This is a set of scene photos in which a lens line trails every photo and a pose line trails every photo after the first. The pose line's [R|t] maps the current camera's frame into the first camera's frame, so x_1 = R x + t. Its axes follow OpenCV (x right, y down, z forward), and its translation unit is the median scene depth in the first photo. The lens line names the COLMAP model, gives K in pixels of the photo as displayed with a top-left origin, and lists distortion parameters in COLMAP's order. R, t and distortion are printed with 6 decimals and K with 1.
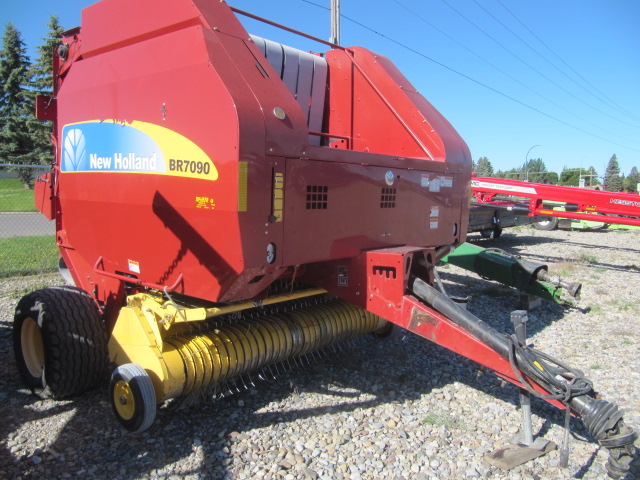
lens RADIAL K [[527.2, 0, 320.0], [0, 527.2, 240.0], [0, 0, 1]] dist [-0.055086, 0.005014]
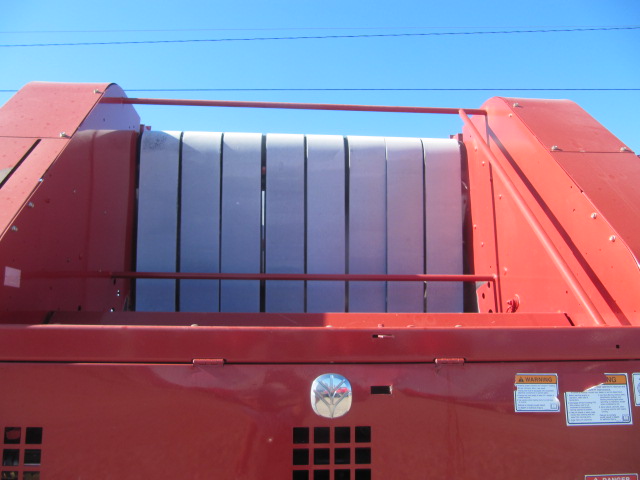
lens RADIAL K [[527.2, 0, 320.0], [0, 527.2, 240.0], [0, 0, 1]] dist [-0.055086, 0.005014]
pose [[0.694704, -0.150768, -0.703317, 0.346011], [-0.051353, 0.964895, -0.257566, -0.114897], [0.717460, 0.215049, 0.662574, 0.673528]]
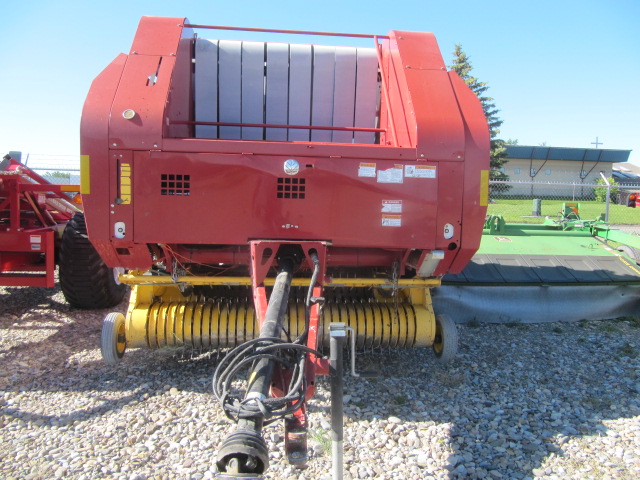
lens RADIAL K [[516.3, 0, 334.0], [0, 516.3, 230.9], [0, 0, 1]] dist [-0.041245, -0.000219]
pose [[0.721589, 0.048680, -0.690608, 0.761181], [-0.076051, 0.997062, -0.009182, 0.000602], [0.688132, 0.059147, 0.723171, 0.343432]]
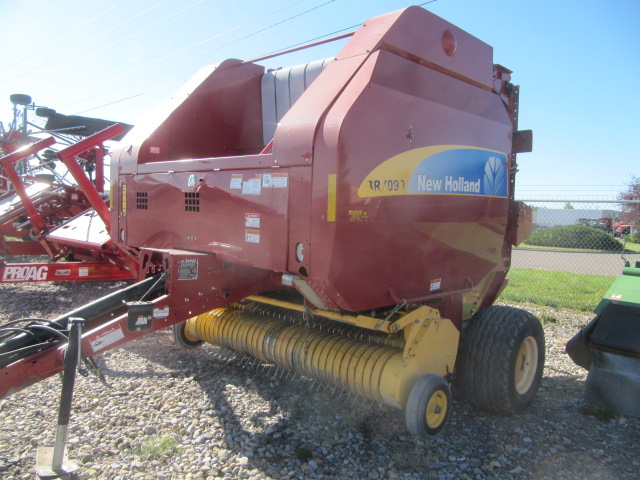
lens RADIAL K [[530.7, 0, 318.0], [0, 530.7, 218.5], [0, 0, 1]] dist [-0.067365, -0.000216]
pose [[-0.074708, -0.007017, -0.997181, 1.027964], [-0.126813, 0.991924, 0.002521, -0.073968], [0.989109, 0.126643, -0.074995, 1.199408]]
